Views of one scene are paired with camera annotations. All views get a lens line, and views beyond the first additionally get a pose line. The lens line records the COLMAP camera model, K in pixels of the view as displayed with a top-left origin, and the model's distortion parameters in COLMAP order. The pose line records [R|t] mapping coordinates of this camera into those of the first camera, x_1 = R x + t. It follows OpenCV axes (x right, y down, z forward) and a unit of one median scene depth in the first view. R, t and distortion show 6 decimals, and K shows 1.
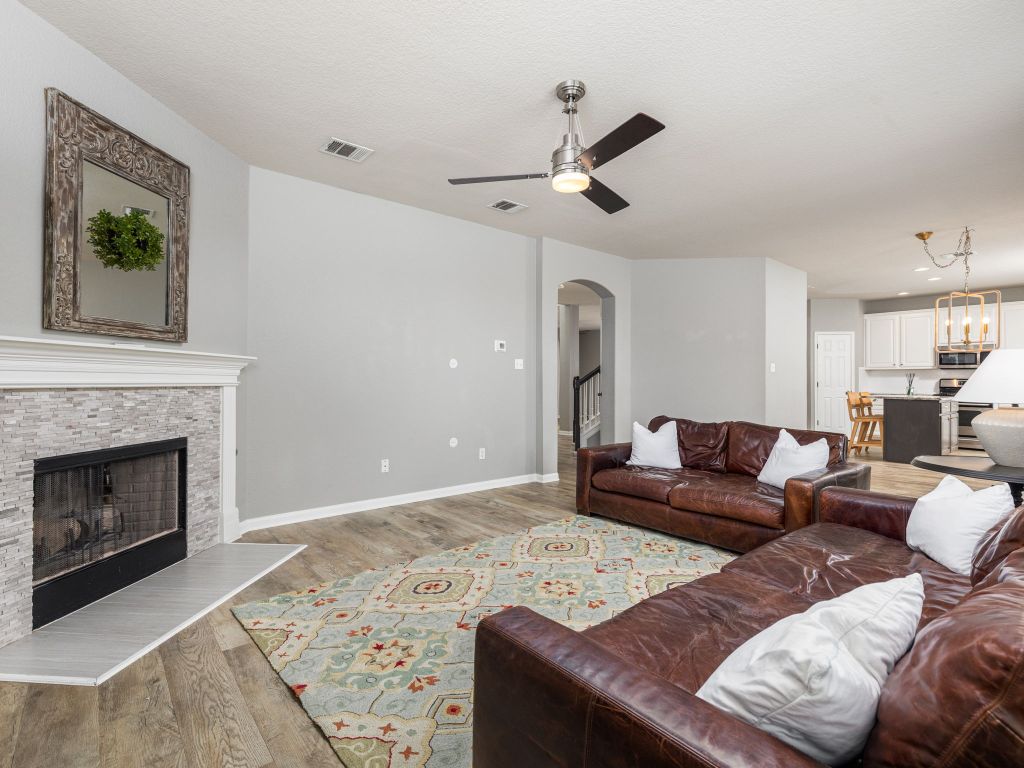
lens RADIAL K [[493.2, 0, 517.6], [0, 493.2, 374.7], [0, 0, 1]] dist [-0.001183, 0.000511]
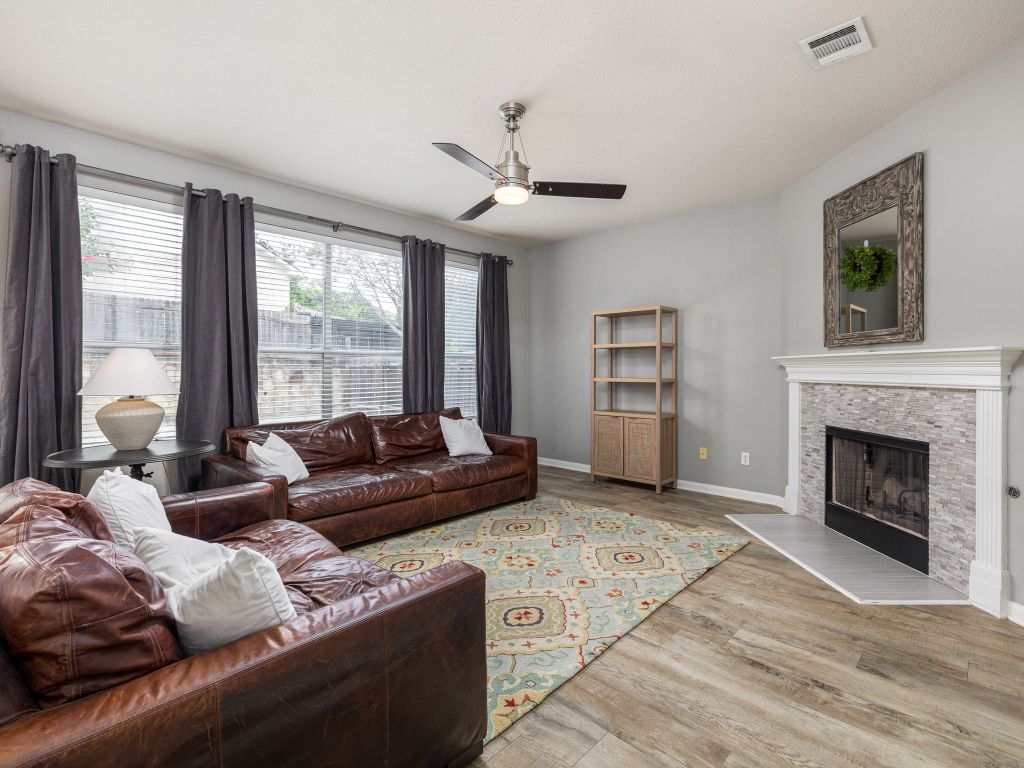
lens RADIAL K [[567.9, 0, 513.1], [0, 567.9, 381.3], [0, 0, 1]] dist [-0.002591, -0.000039]
pose [[-0.995224, -0.003984, -0.097532, 0.207449], [-0.004539, 0.999975, 0.005470, 0.011085], [0.097508, 0.005887, -0.995217, 2.085434]]
